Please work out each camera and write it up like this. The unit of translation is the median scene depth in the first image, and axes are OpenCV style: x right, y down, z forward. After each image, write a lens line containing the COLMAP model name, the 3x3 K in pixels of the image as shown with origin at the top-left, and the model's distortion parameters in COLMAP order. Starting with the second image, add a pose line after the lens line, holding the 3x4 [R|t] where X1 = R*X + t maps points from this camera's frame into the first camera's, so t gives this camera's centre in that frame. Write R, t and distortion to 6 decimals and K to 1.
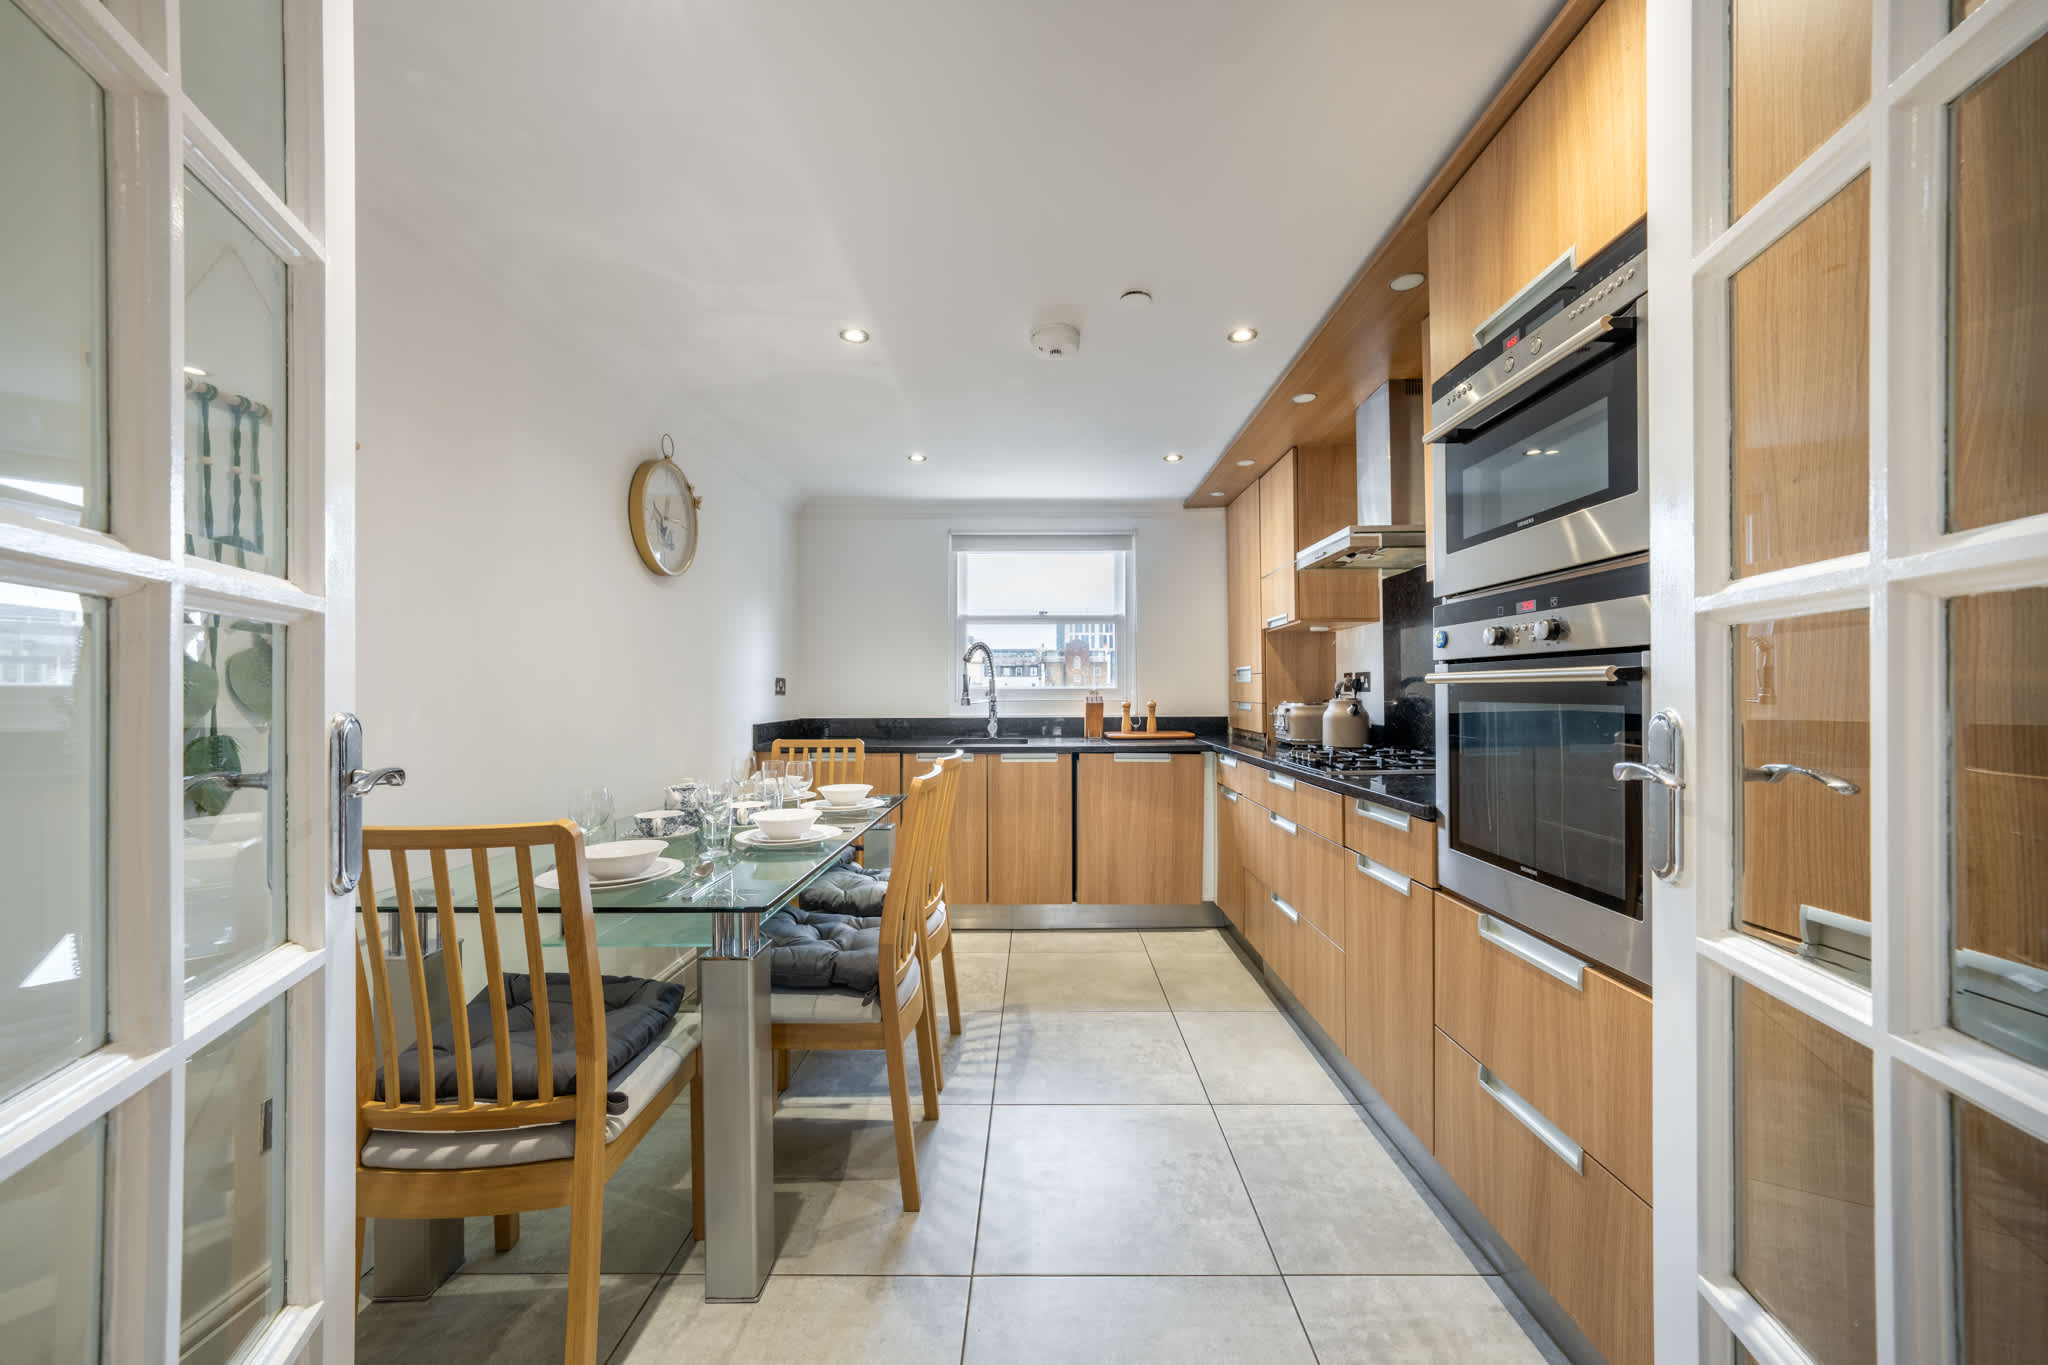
lens RADIAL K [[737.9, 0, 1038.1], [0, 737.9, 679.8], [0, 0, 1]] dist [-0.014676, 0.001054]
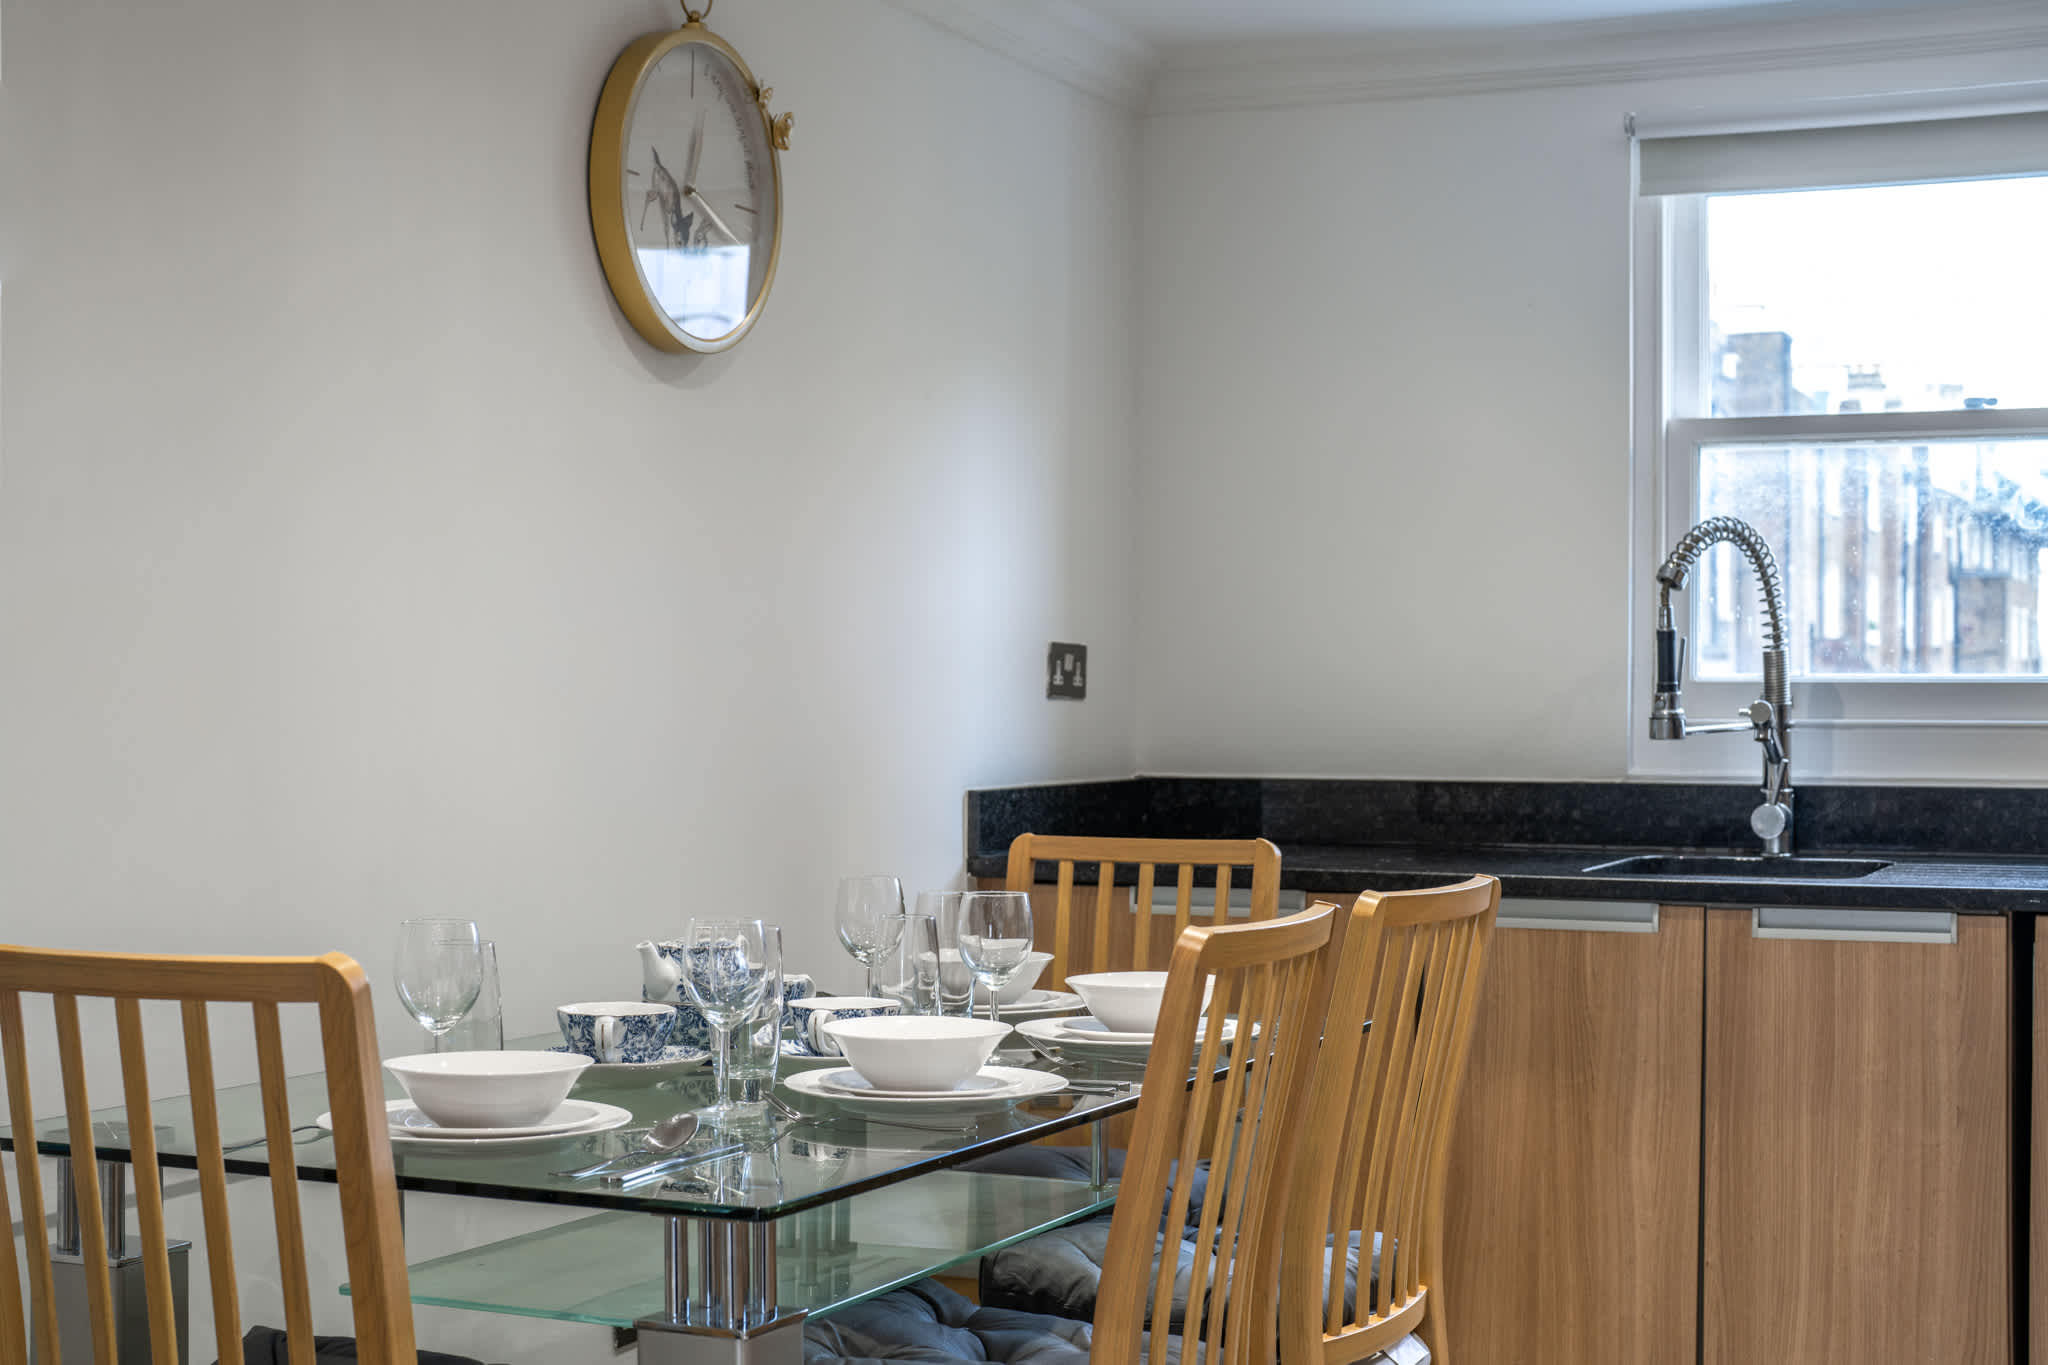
lens RADIAL K [[2864.4, 0, 1013.6], [0, 2864.4, 689.0], [0, 0, 1]] dist [0.026540, 0.000000]
pose [[0.918621, 0.005402, -0.395103, 0.162370], [0.001561, 0.999849, 0.017299, -0.006800], [0.395137, -0.016508, 0.918474, -0.180017]]
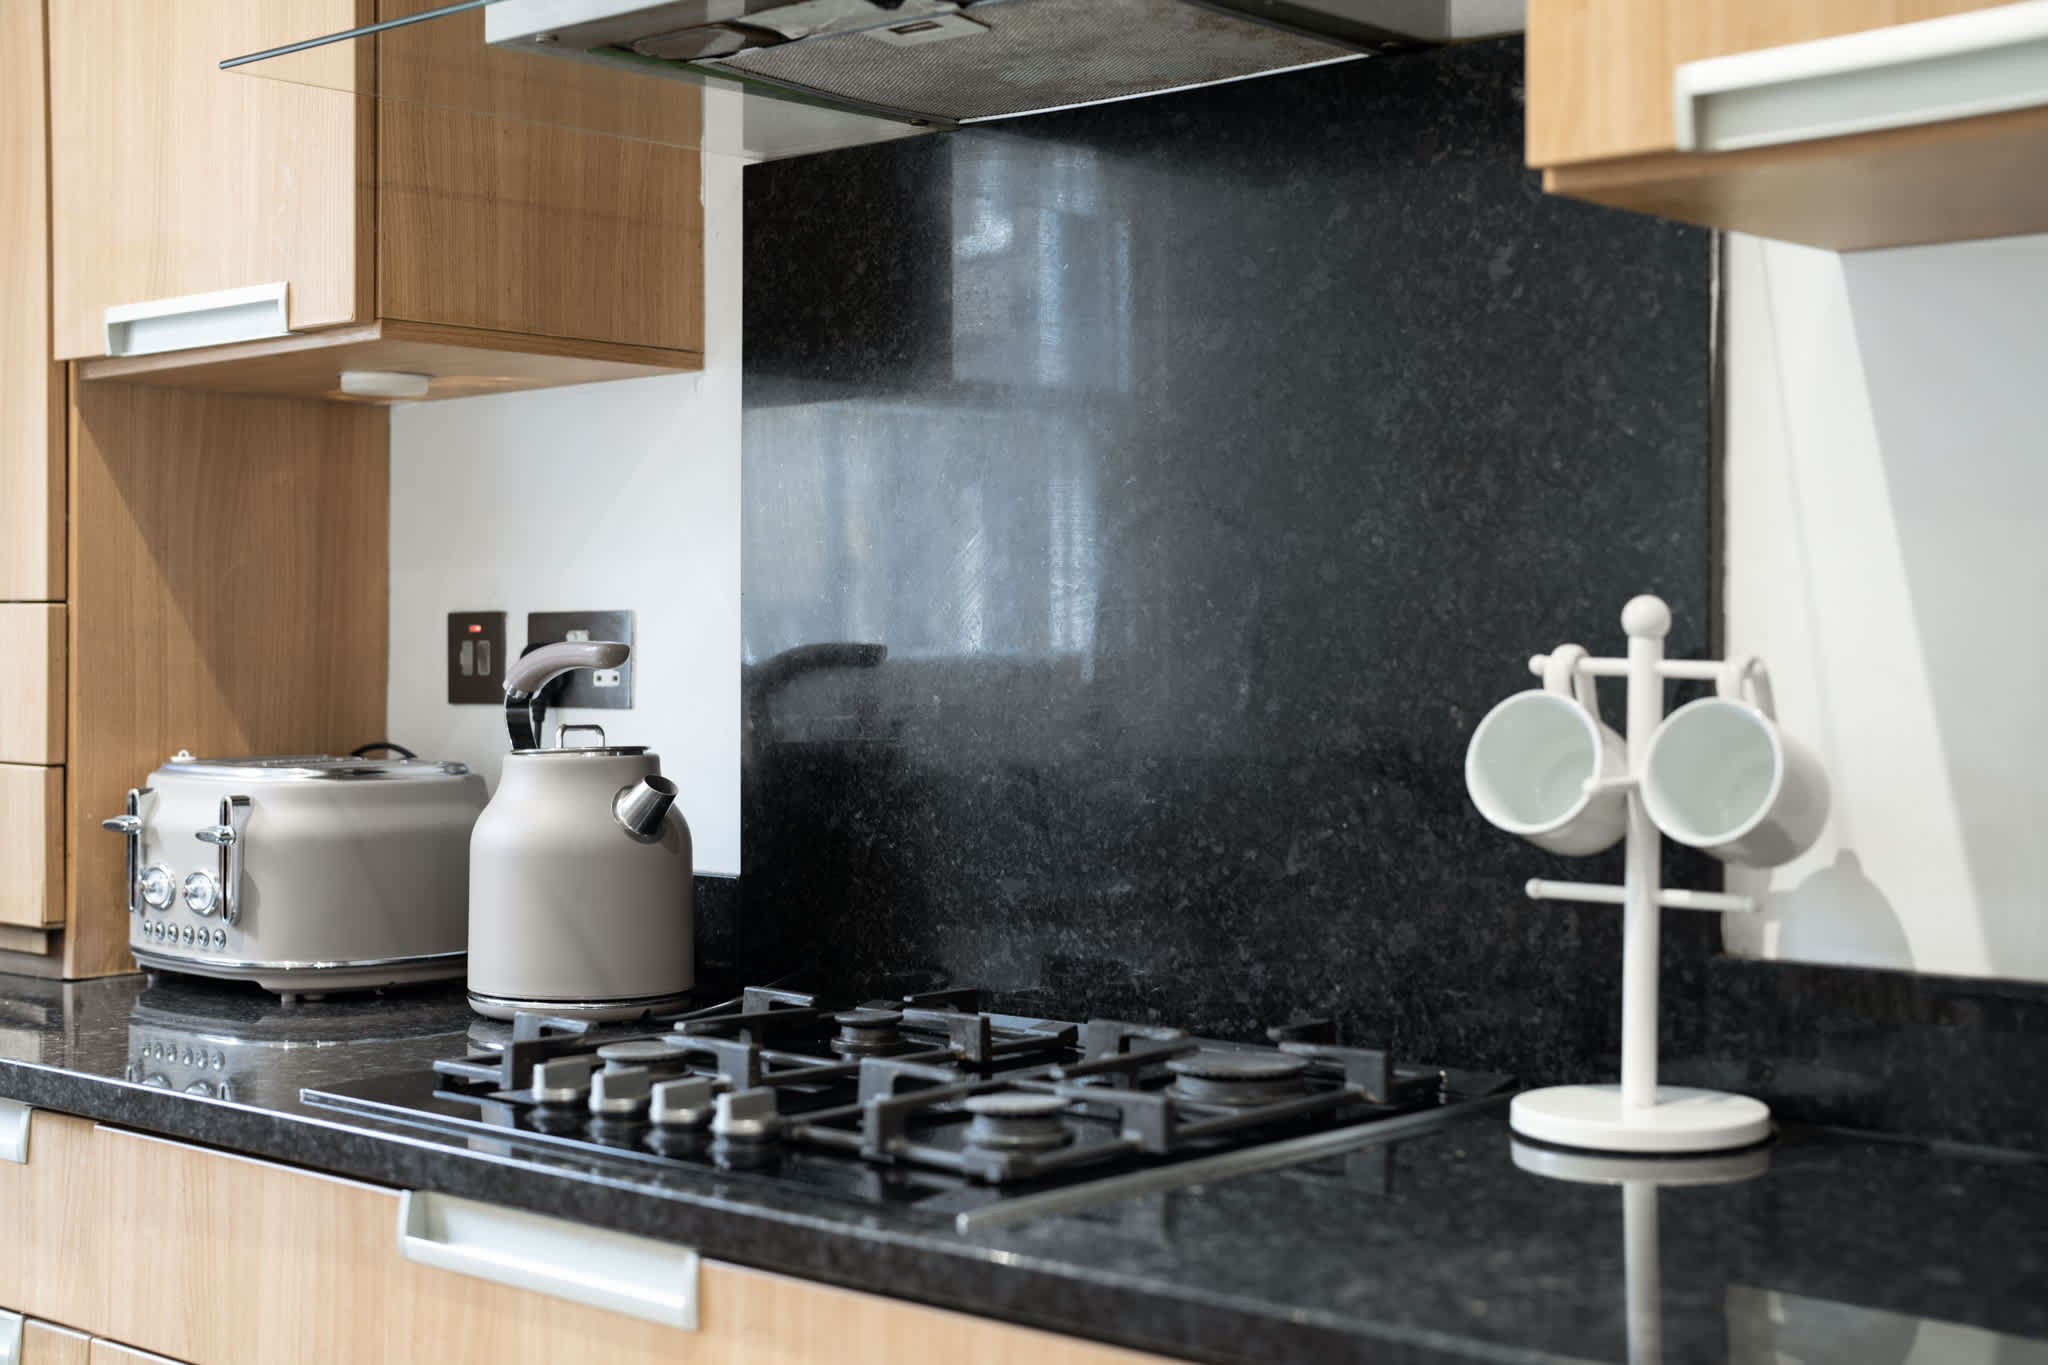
lens RADIAL K [[2864.4, 0, 1023.7], [0, 2864.4, 684.8], [0, 0, 1]] dist [0.026540, 0.000000]
pose [[0.673674, 0.005114, 0.739011, -0.100018], [-0.025590, 0.999538, 0.016411, -0.010121], [-0.738585, -0.029967, 0.673494, 0.563094]]
